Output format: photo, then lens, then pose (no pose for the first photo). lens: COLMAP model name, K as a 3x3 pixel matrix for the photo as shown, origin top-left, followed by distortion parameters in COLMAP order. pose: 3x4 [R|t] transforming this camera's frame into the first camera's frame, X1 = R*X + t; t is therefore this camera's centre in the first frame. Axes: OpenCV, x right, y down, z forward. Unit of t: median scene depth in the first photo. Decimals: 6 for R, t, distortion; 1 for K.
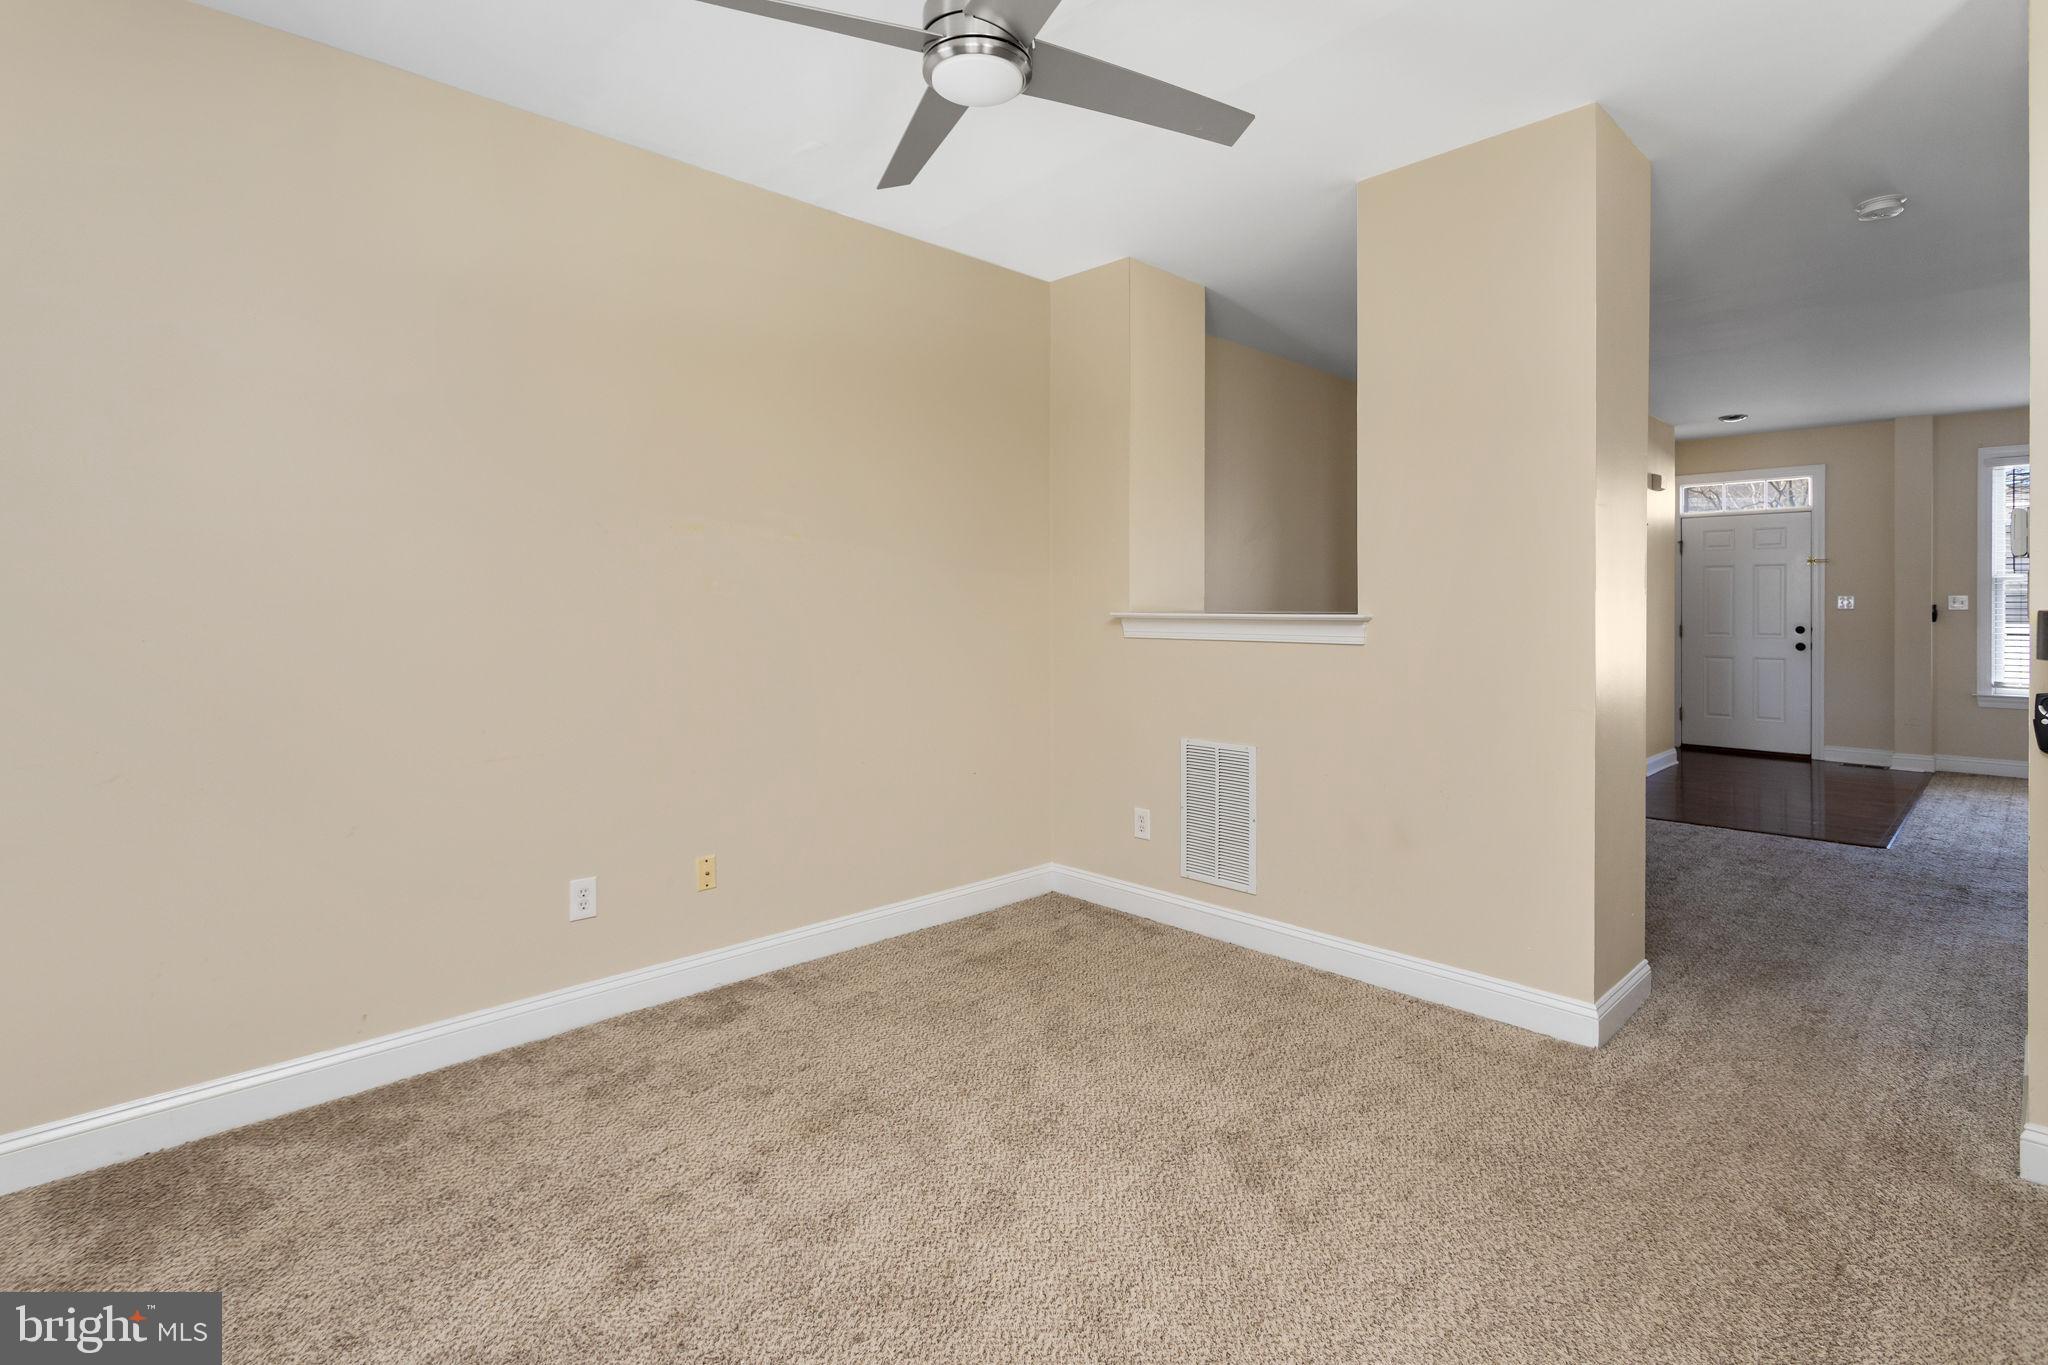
lens RADIAL K [[996.1, 0, 1025.7], [0, 996.1, 613.2], [0, 0, 1]] dist [0.004188, 0.001016]
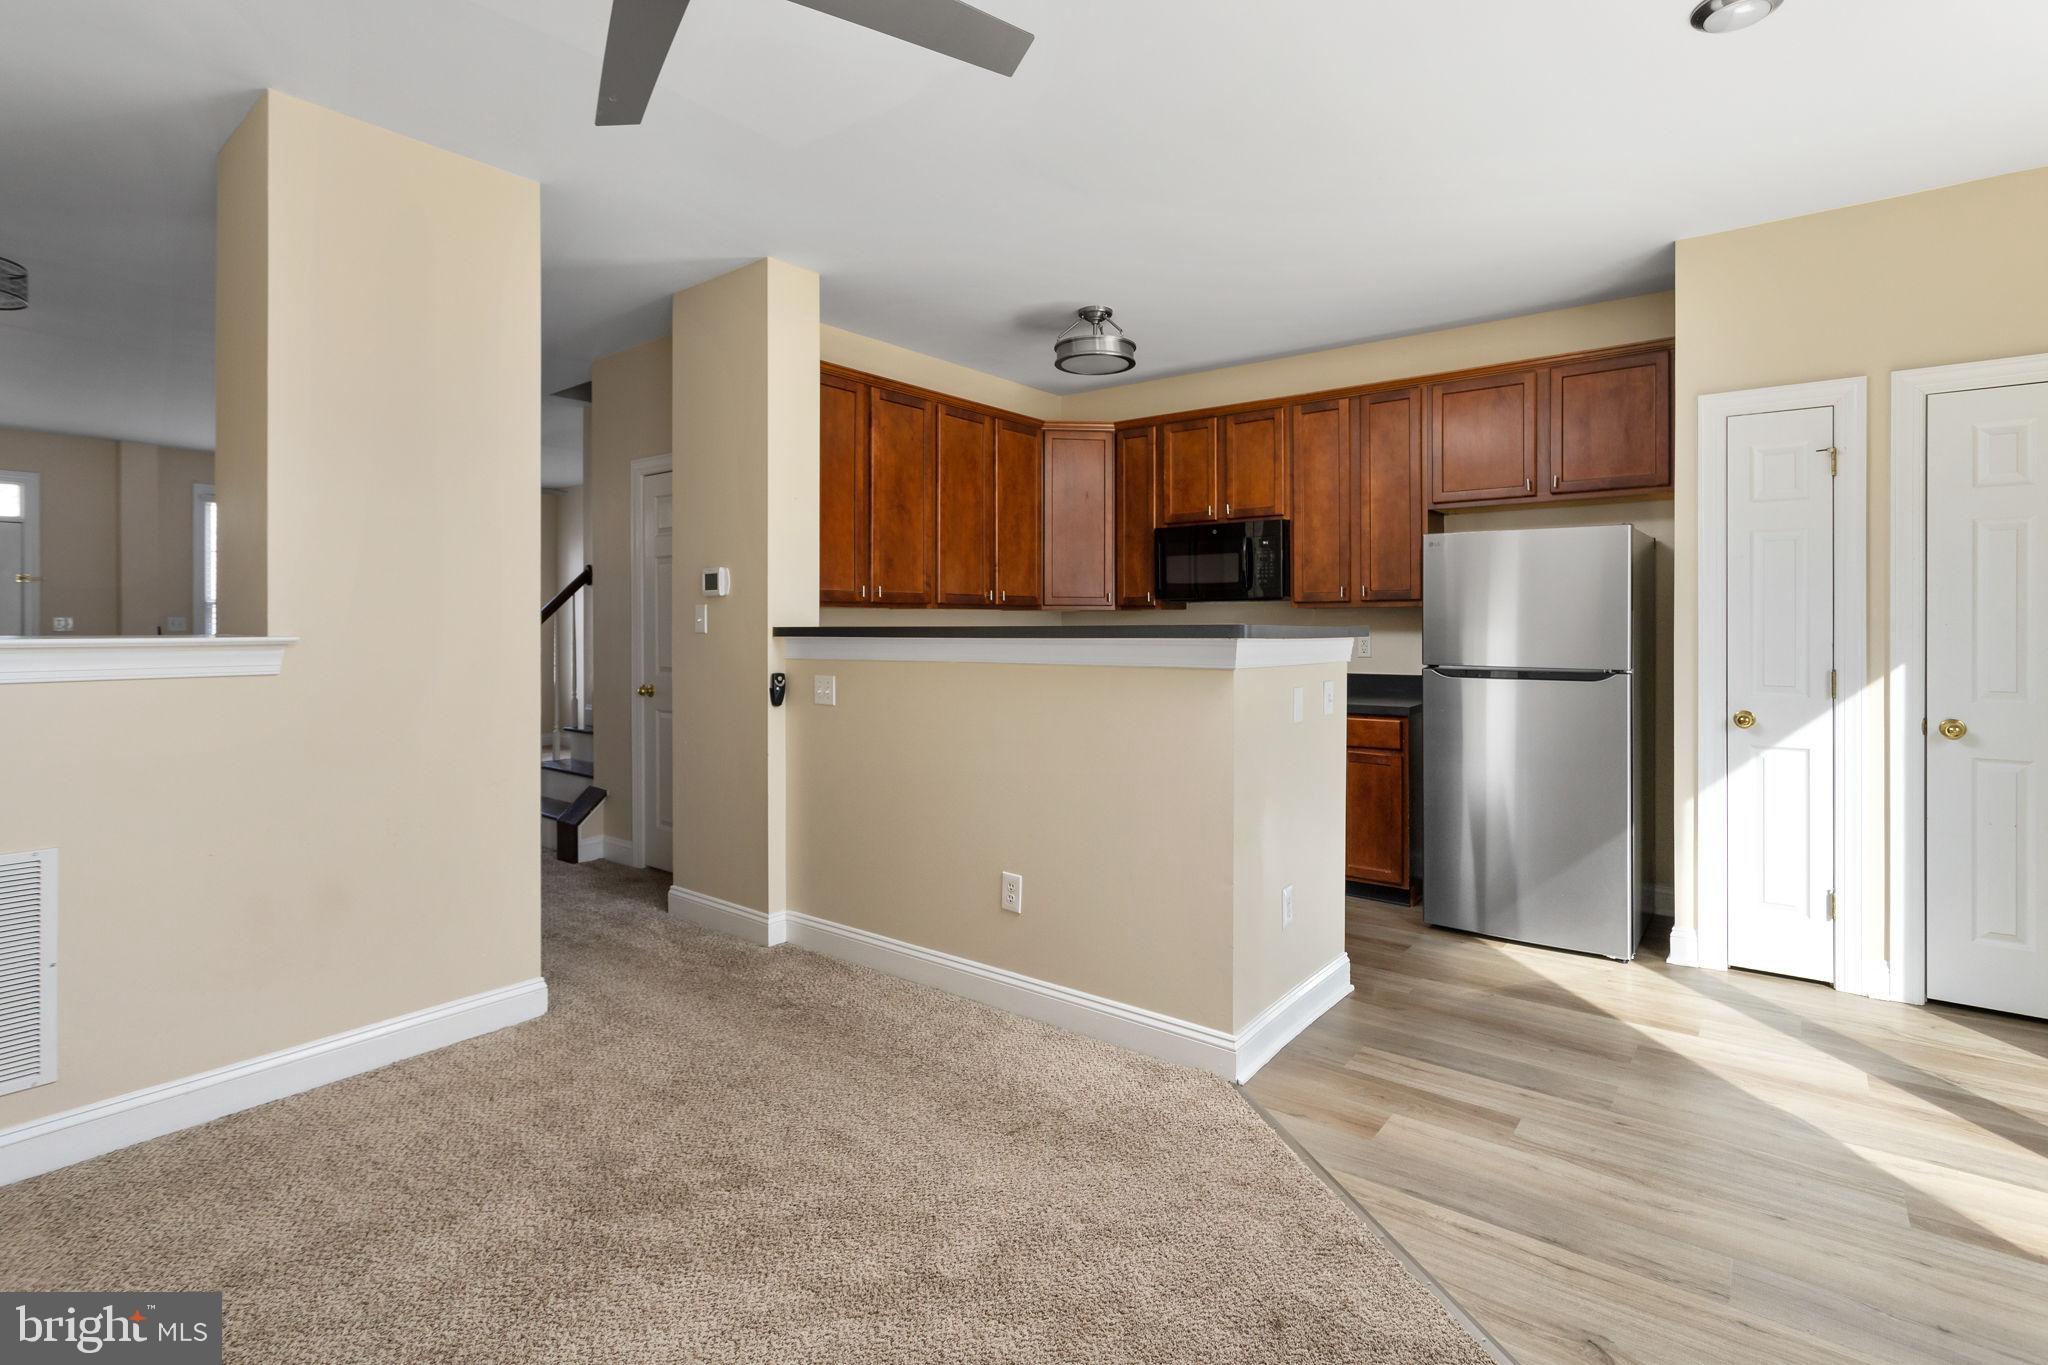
lens RADIAL K [[996.1, 0, 1025.7], [0, 996.1, 613.2], [0, 0, 1]] dist [0.004188, 0.001016]
pose [[-0.145192, 0.011069, 0.989342, -0.265957], [0.012443, 0.999879, -0.009361, -0.001204], [-0.989325, 0.010951, -0.145313, 0.258567]]
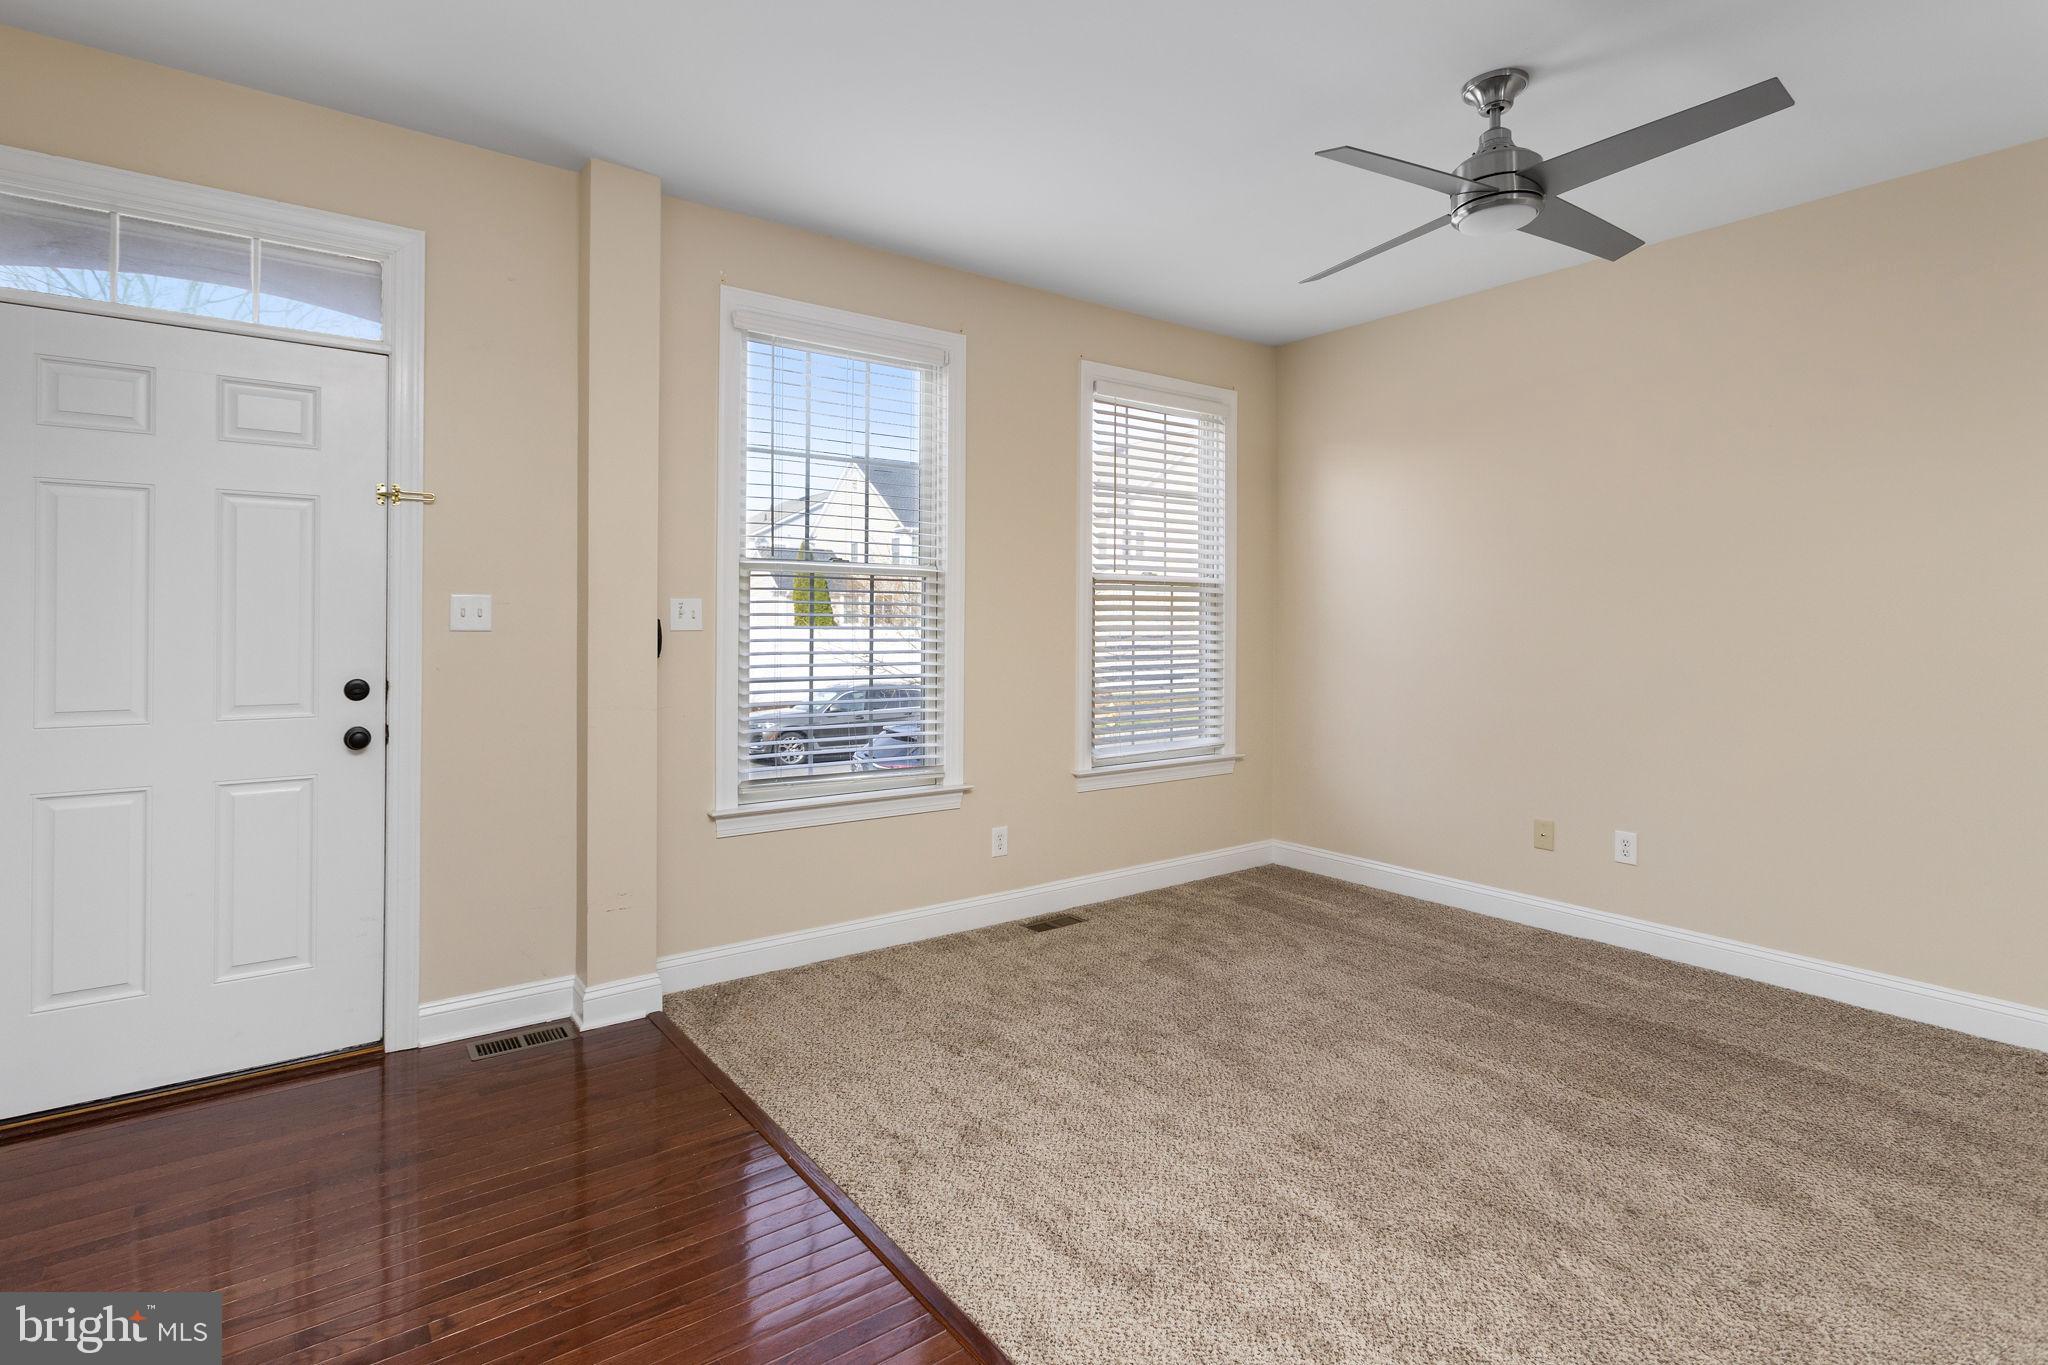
lens RADIAL K [[996.1, 0, 1025.7], [0, 996.1, 613.2], [0, 0, 1]] dist [0.004188, 0.001016]
pose [[0.130581, 0.014343, 0.991334, 0.512724], [0.009606, 0.999830, -0.015731, -0.002748], [-0.991391, 0.011577, 0.130421, 0.805037]]
